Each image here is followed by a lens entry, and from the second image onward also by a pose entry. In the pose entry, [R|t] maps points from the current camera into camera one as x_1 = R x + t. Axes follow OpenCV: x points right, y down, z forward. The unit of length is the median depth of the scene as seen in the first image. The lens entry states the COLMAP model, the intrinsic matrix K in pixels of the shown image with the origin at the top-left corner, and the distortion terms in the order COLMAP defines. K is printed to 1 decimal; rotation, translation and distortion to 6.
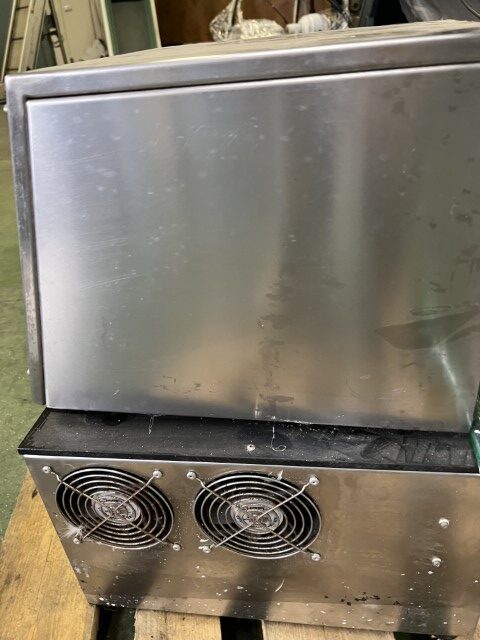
lens RADIAL K [[512.1, 0, 240.0], [0, 512.1, 320.0], [0, 0, 1]] dist [0.028284, -0.071579]
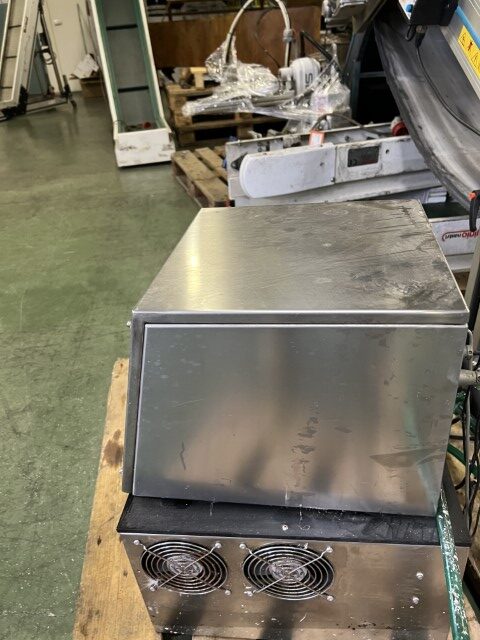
lens RADIAL K [[513.6, 0, 240.0], [0, 513.6, 320.0], [0, 0, 1]] dist [0.038290, -0.079446]
pose [[0.999602, -0.019685, 0.020224, -0.109173], [0.019483, 0.999759, 0.010133, -0.308673], [-0.020419, -0.009735, 0.999744, -0.383564]]
